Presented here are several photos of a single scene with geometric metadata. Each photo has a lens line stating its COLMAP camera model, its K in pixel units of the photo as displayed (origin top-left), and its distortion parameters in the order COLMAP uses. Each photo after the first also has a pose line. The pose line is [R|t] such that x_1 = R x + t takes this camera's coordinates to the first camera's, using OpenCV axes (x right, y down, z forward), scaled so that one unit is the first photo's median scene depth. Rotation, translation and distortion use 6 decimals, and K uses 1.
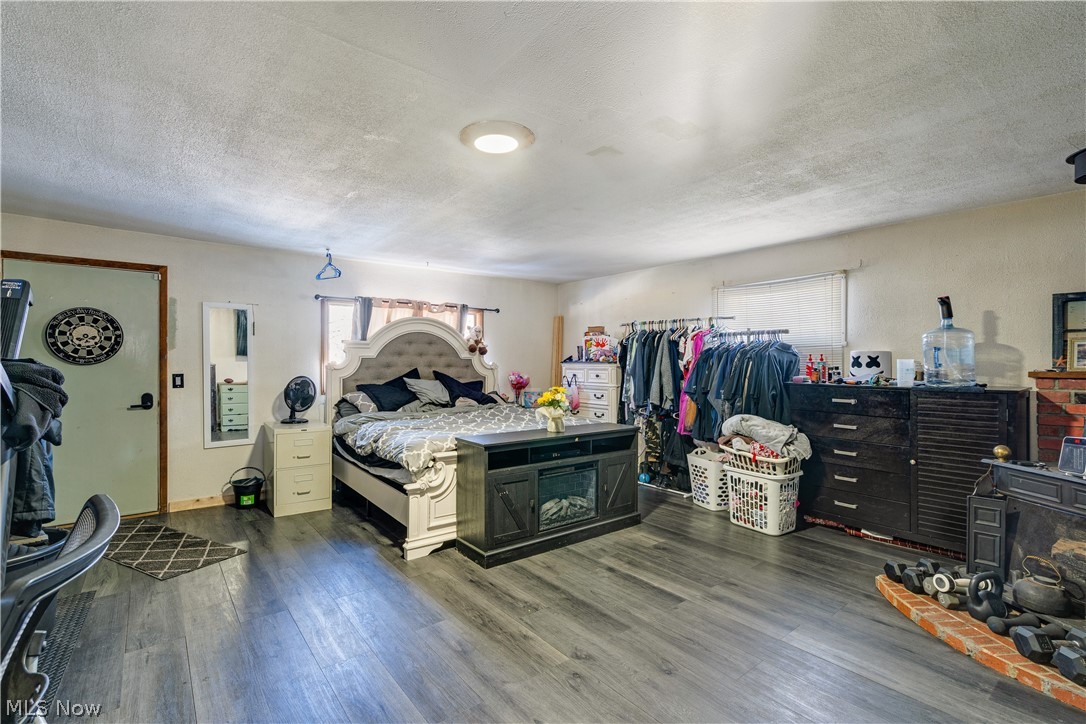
lens RADIAL K [[493.3, 0, 543.6], [0, 493.3, 364.5], [0, 0, 1]] dist [-0.015517, 0.005409]
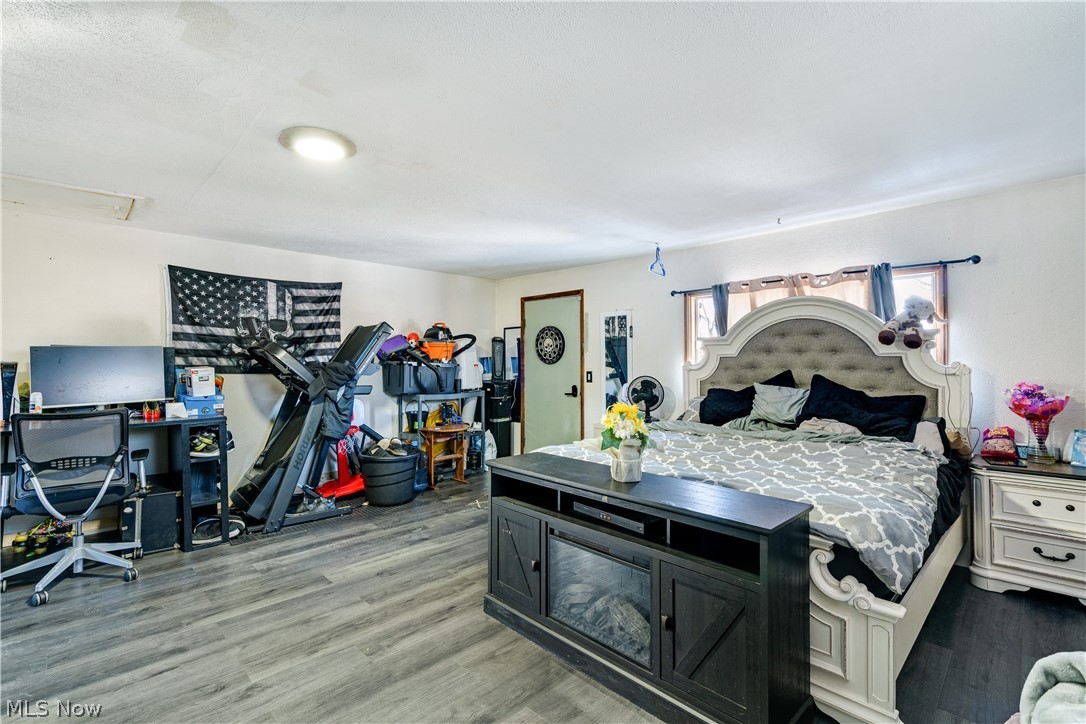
lens RADIAL K [[493.3, 0, 537.5], [0, 493.3, 362.7], [0, 0, 1]] dist [-0.015517, 0.005409]
pose [[0.098771, 0.000706, -0.995110, 0.434465], [-0.003172, 0.999995, 0.000395, -0.003129], [0.995105, 0.003118, 0.098773, 0.611412]]
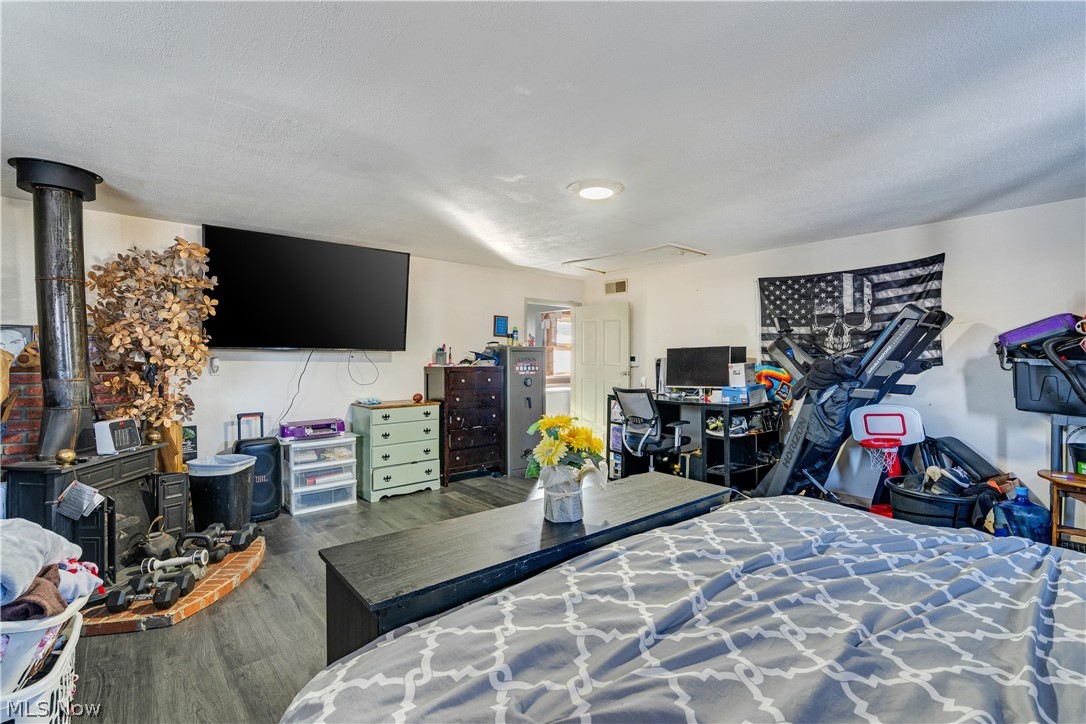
lens RADIAL K [[493.3, 0, 548.4], [0, 493.3, 365.7], [0, 0, 1]] dist [-0.015517, 0.005409]
pose [[-0.999470, -0.001496, -0.032517, 0.029430], [-0.002155, 0.999793, 0.020255, -0.006336], [0.032480, 0.020314, -0.999266, 1.046345]]
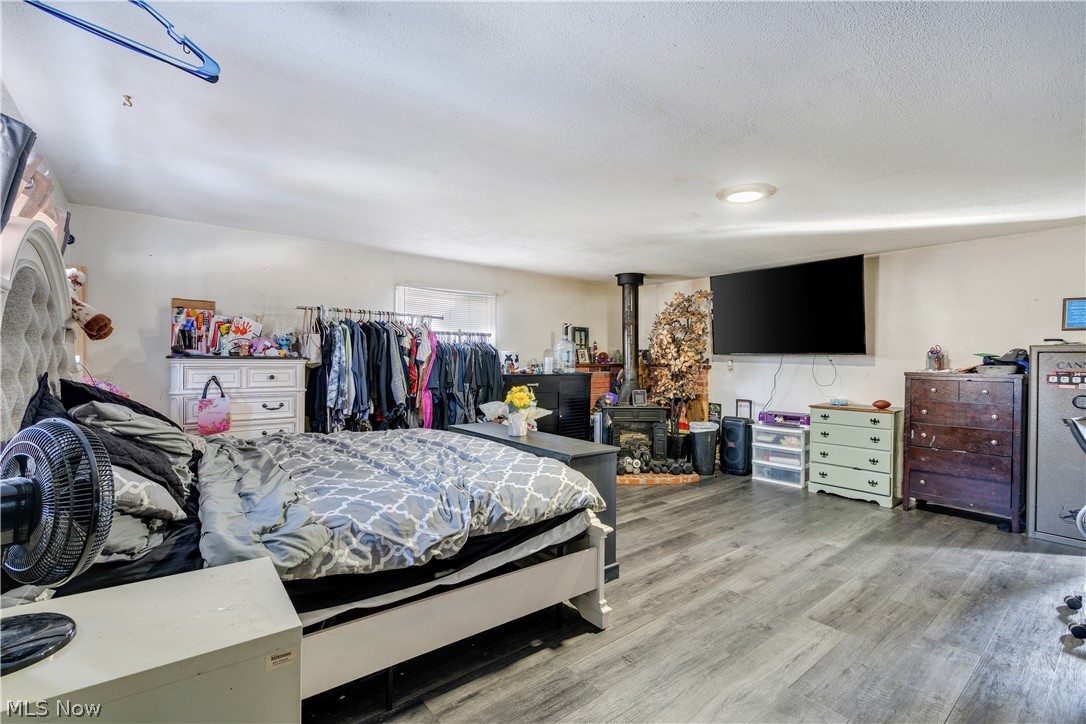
lens RADIAL K [[493.3, 0, 538.8], [0, 493.3, 355.7], [0, 0, 1]] dist [-0.015517, 0.005409]
pose [[-0.006215, 0.001743, 0.999979, -0.653242], [-0.004911, 0.999986, -0.001774, -0.008812], [-0.999969, -0.004922, -0.006206, 0.707550]]
